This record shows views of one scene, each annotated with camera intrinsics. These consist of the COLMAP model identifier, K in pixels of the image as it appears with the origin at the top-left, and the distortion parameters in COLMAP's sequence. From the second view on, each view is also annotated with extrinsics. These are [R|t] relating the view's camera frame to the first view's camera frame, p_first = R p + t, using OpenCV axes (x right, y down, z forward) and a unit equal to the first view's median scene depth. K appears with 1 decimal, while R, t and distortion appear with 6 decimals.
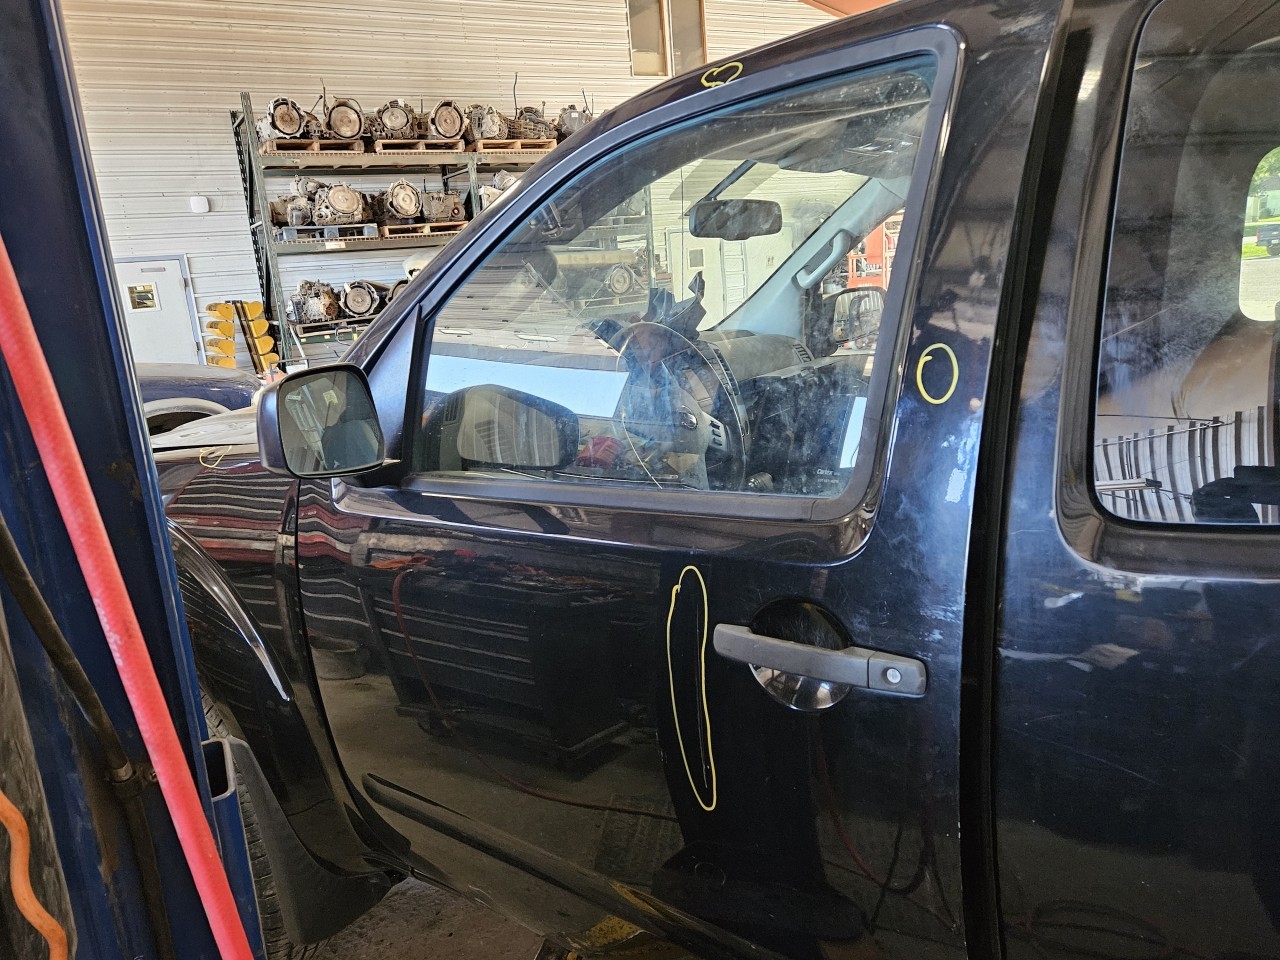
lens RADIAL K [[848.1, 0, 641.3], [0, 848.1, 484.0], [0, 0, 1]] dist [0.024288, -0.003250]
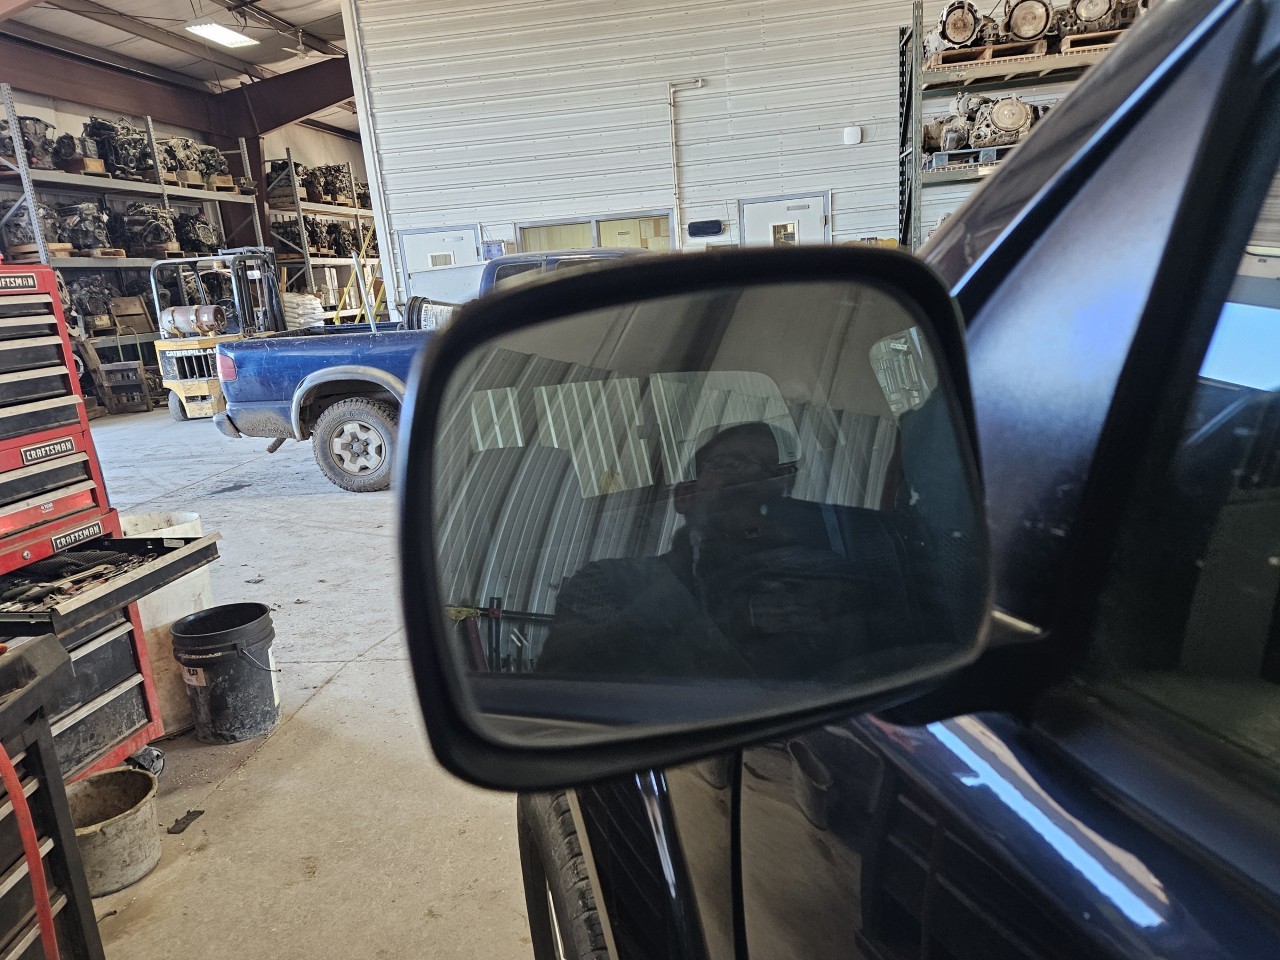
lens RADIAL K [[848.1, 0, 637.8], [0, 848.1, 483.0], [0, 0, 1]] dist [0.024288, -0.003250]
pose [[0.759088, 0.163686, -0.630073, -0.033312], [-0.125910, 0.986513, 0.104592, -0.013213], [0.638695, -0.000062, 0.769460, 0.108653]]
